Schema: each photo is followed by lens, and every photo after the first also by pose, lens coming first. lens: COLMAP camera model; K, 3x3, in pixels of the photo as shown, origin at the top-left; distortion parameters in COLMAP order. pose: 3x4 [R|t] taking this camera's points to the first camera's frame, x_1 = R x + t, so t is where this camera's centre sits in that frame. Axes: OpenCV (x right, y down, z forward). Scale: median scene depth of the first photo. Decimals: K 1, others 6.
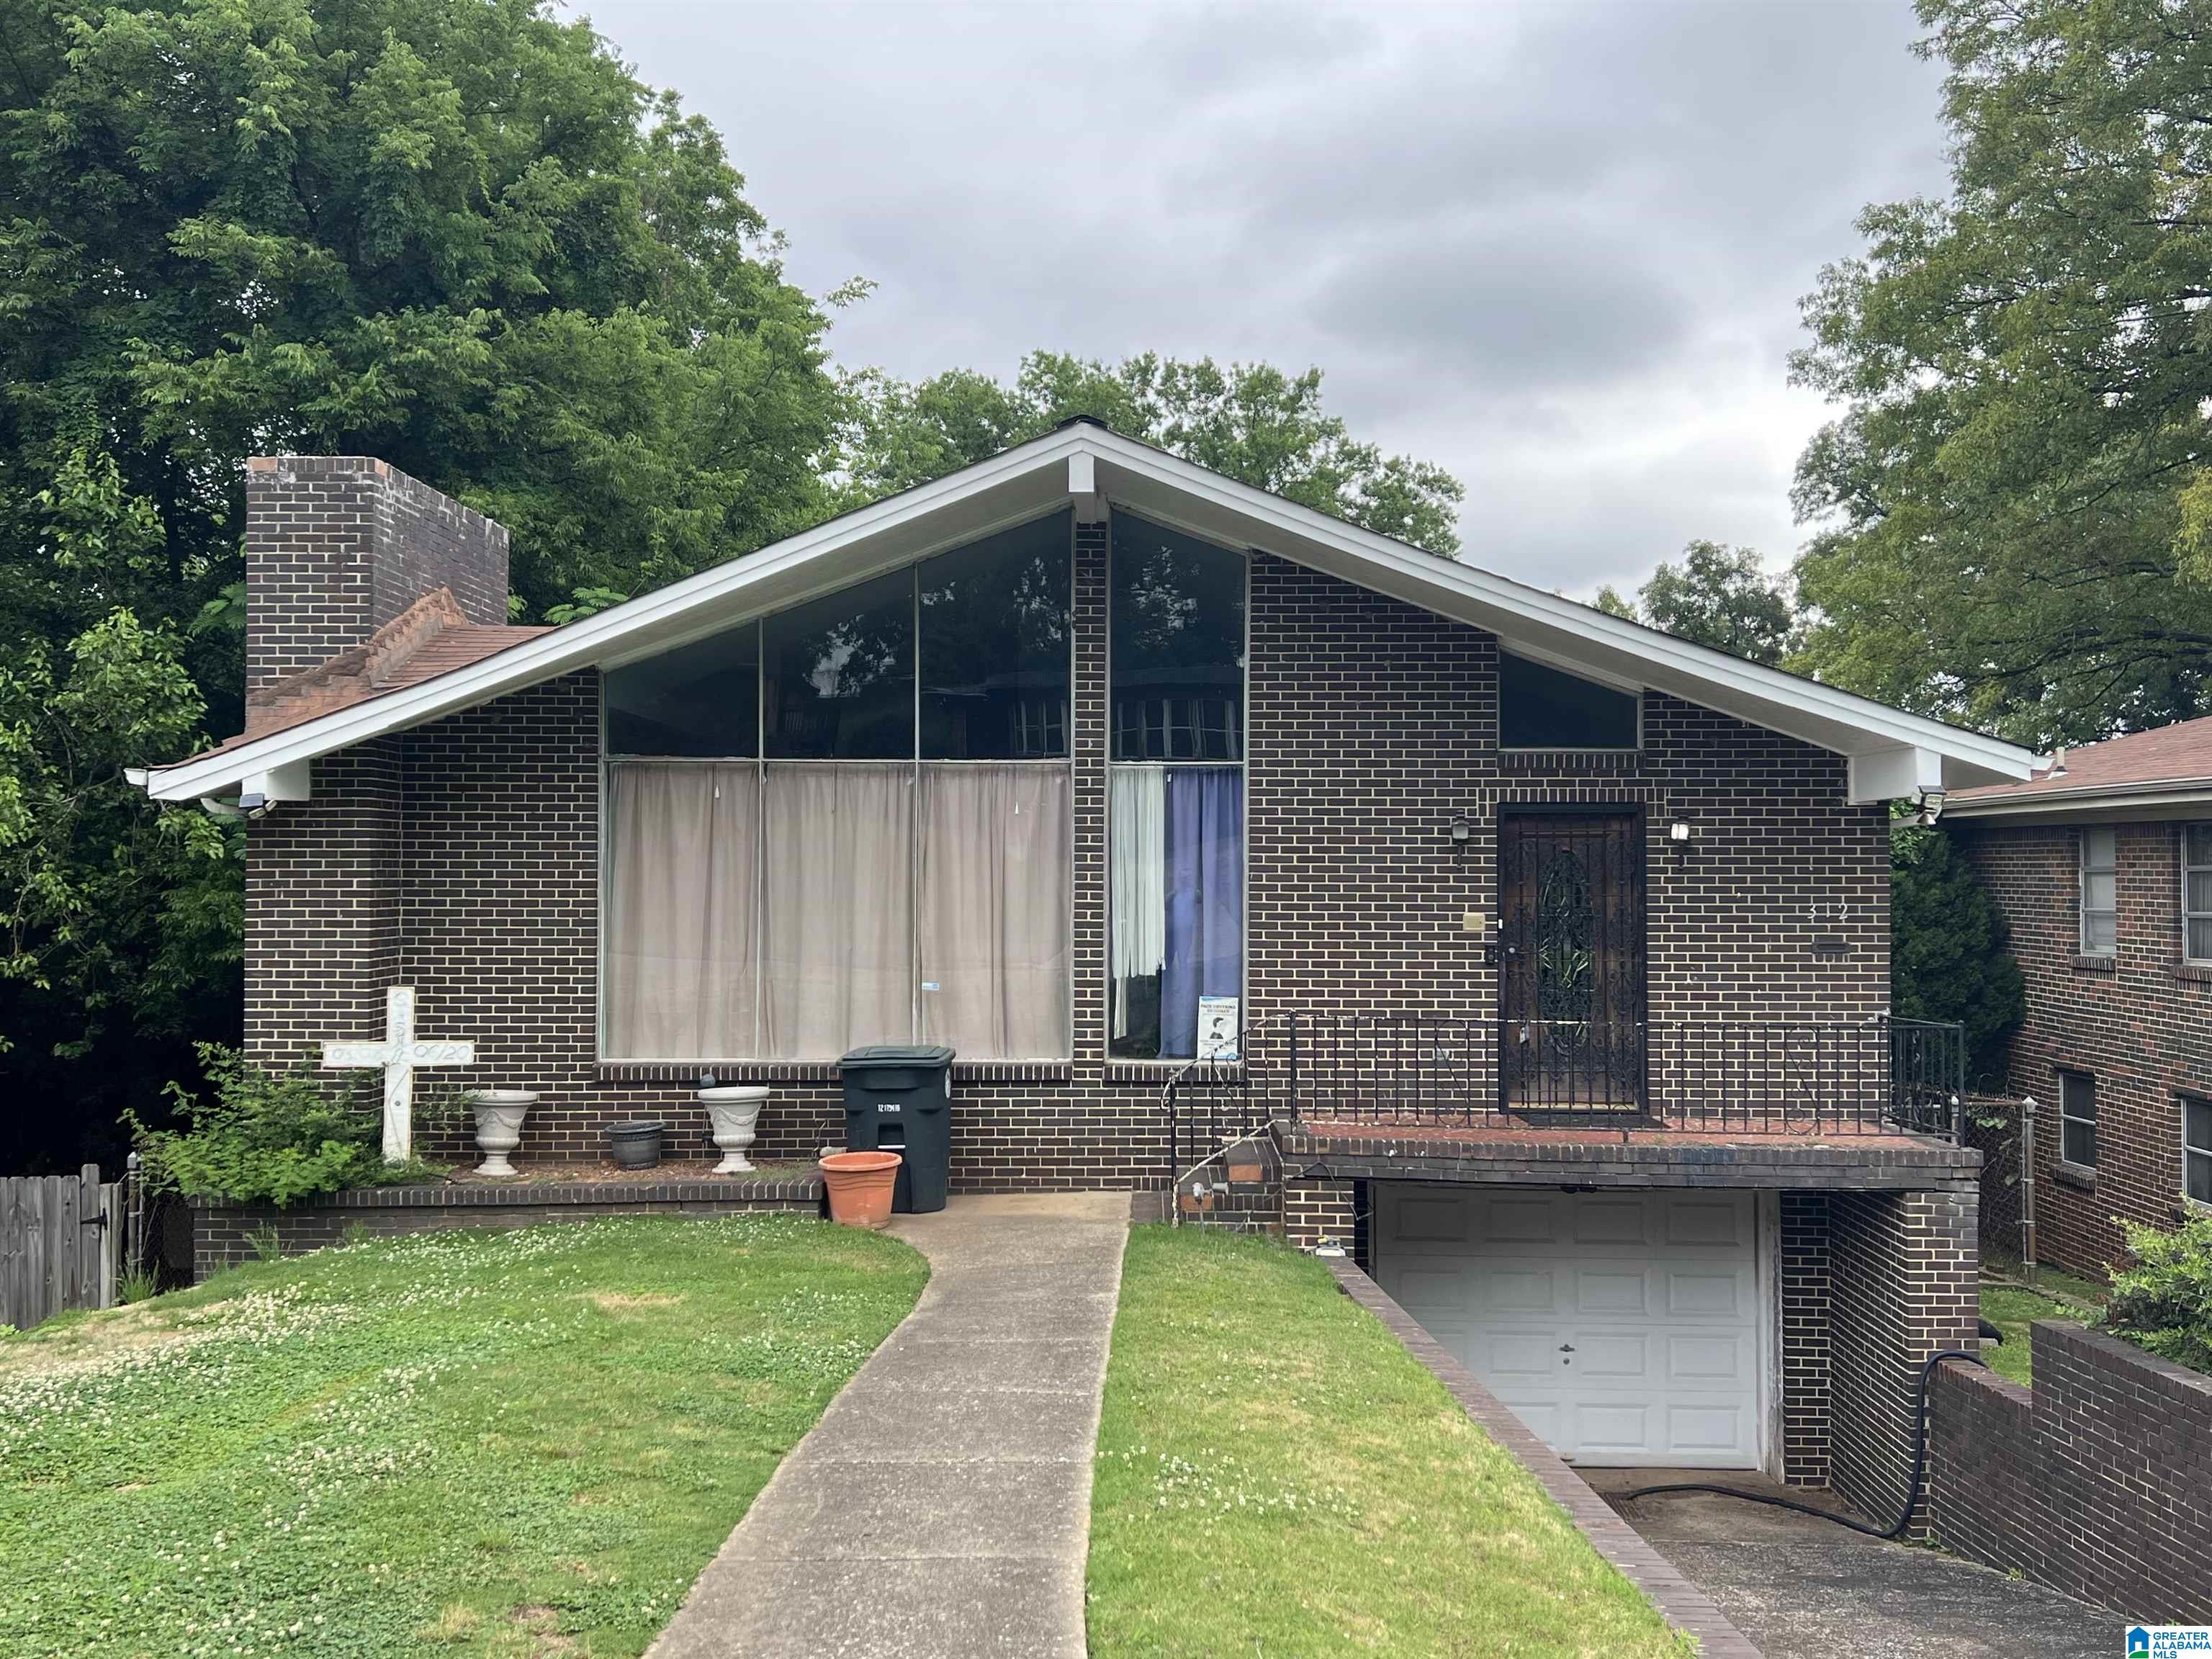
lens RADIAL K [[2114.3, 0, 1104.2], [0, 2114.3, 826.7], [0, 0, 1]] dist [0.077970, 0.000000]
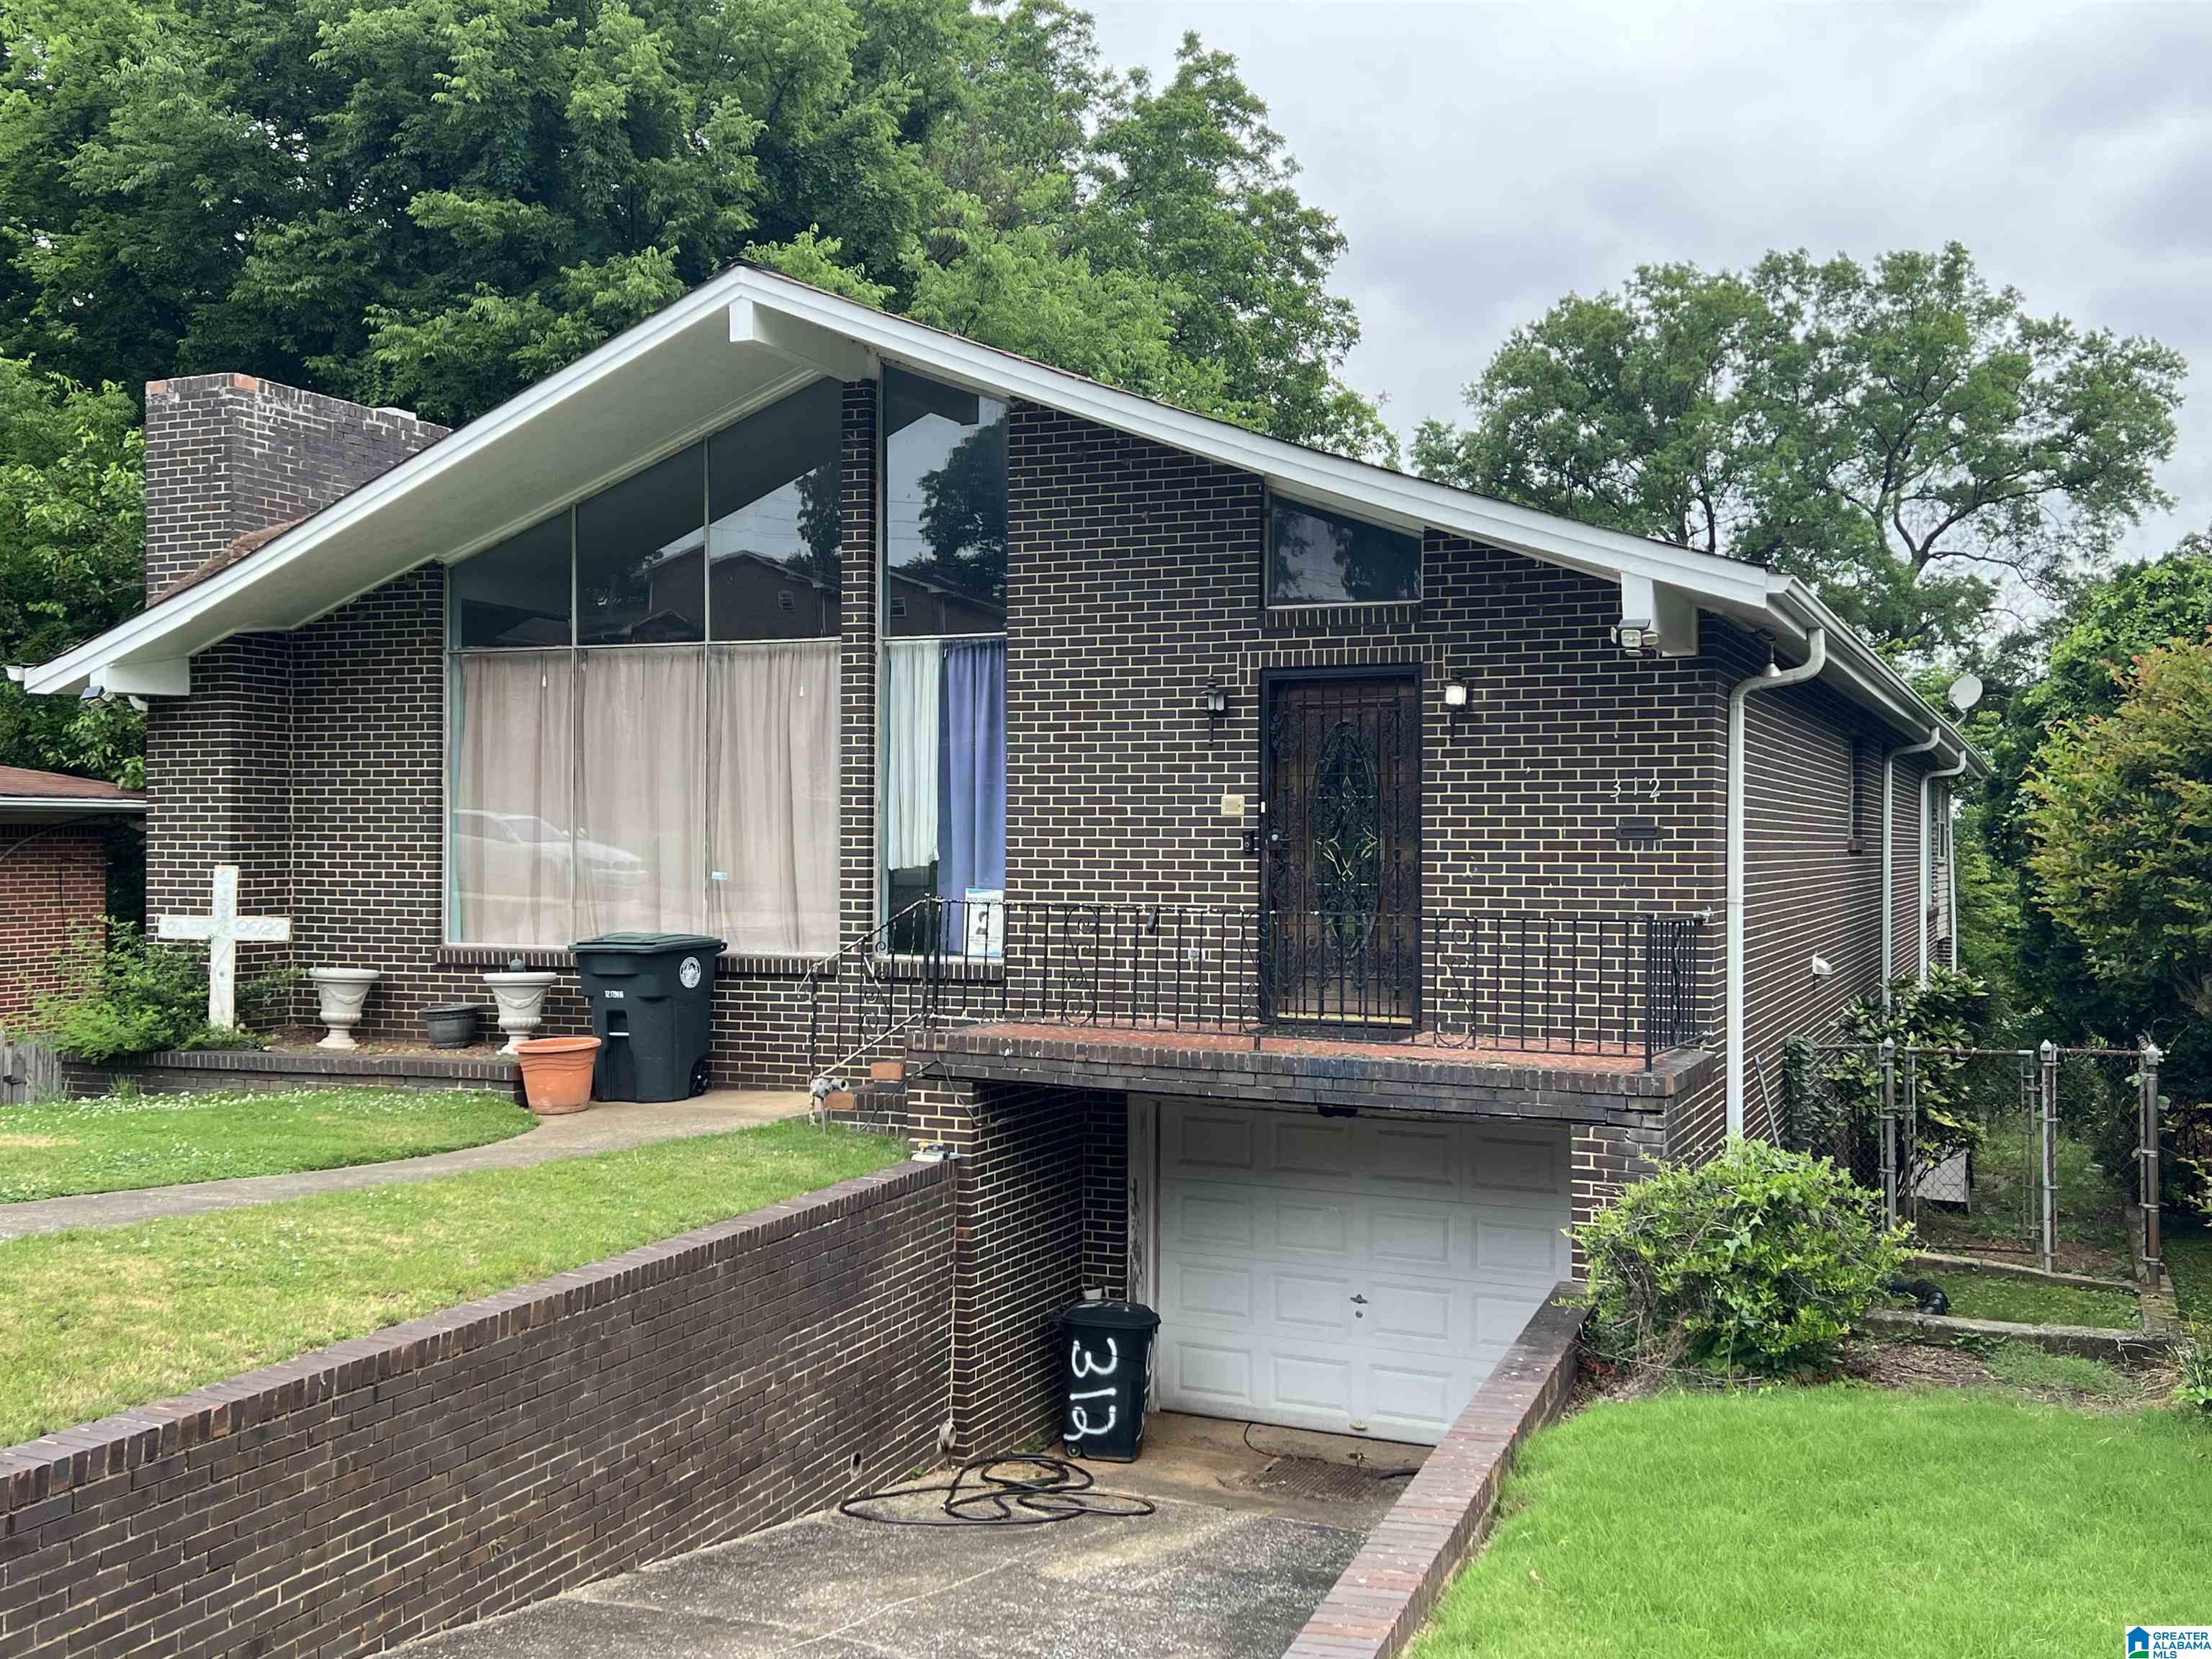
lens RADIAL K [[2114.3, 0, 1106.1], [0, 2114.3, 834.2], [0, 0, 1]] dist [0.077970, 0.000000]
pose [[0.922151, 0.000027, -0.386829, 0.465972], [0.007542, 0.999809, 0.018049, 0.040948], [0.386756, -0.019561, 0.921975, 0.174342]]
